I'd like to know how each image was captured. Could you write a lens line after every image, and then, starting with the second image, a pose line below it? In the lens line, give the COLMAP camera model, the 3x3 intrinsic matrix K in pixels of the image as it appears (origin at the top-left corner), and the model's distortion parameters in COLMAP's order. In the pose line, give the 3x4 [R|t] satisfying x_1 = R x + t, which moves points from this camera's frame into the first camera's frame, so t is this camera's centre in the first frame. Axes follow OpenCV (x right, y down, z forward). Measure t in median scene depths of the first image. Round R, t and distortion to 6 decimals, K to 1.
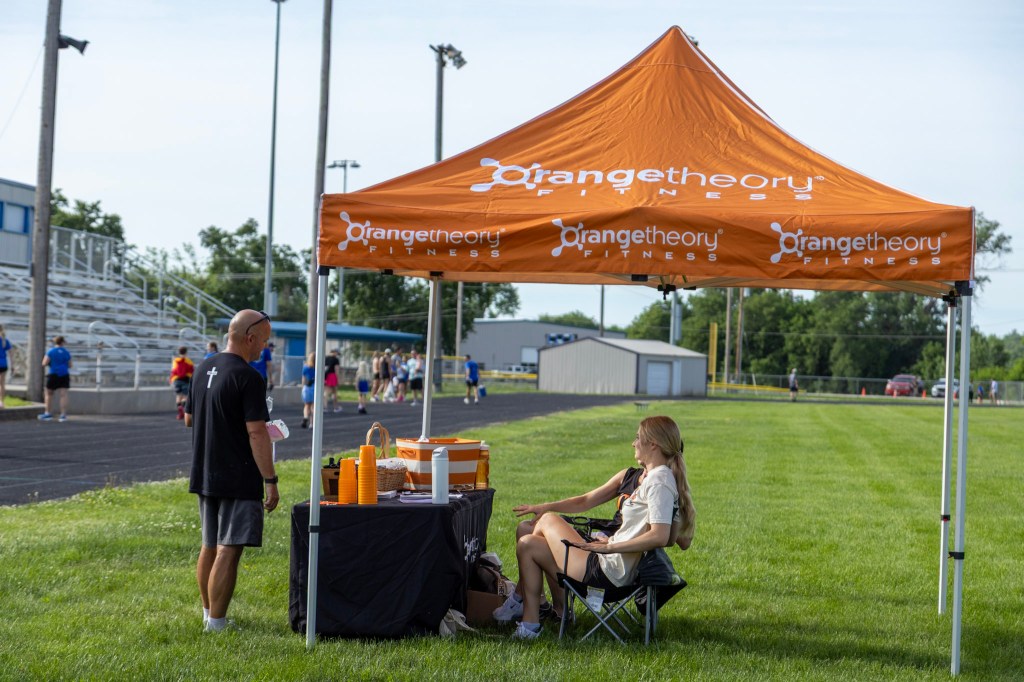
lens RADIAL K [[2504.9, 0, 482.5], [0, 2504.9, 379.5], [0, 0, 1]] dist [0.035136, -0.403909]
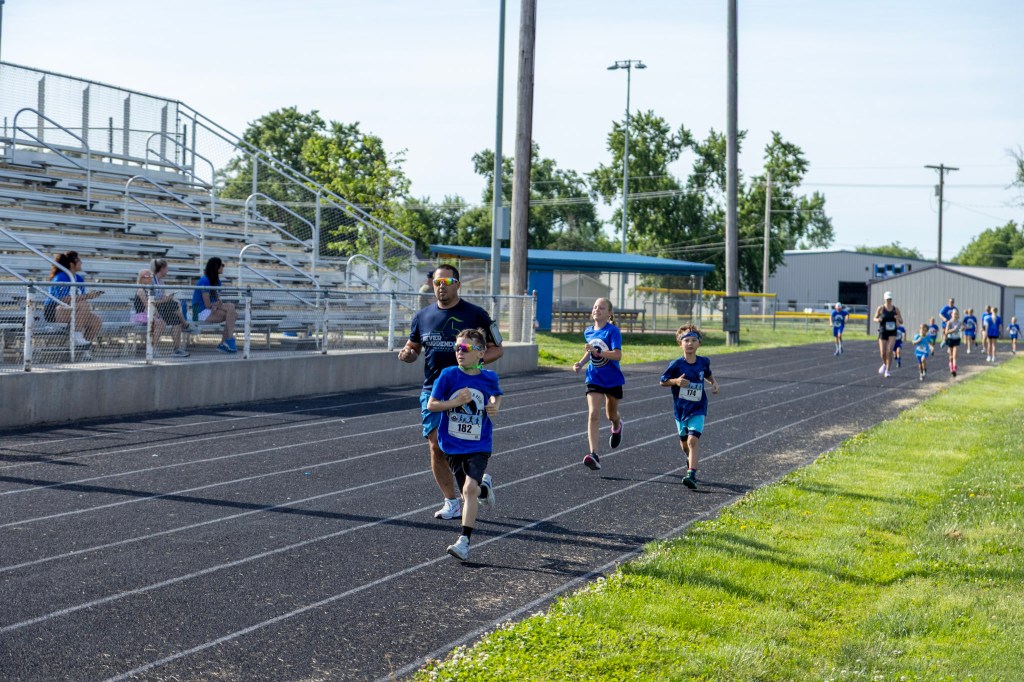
lens RADIAL K [[2376.7, 0, 494.0], [0, 2376.7, 405.8], [0, 0, 1]] dist [0.014192, -0.373406]
pose [[0.992258, -0.004754, -0.124106, -0.001101], [0.009366, 0.999286, 0.036606, -0.001217], [0.123843, -0.037485, 0.991594, 0.168543]]
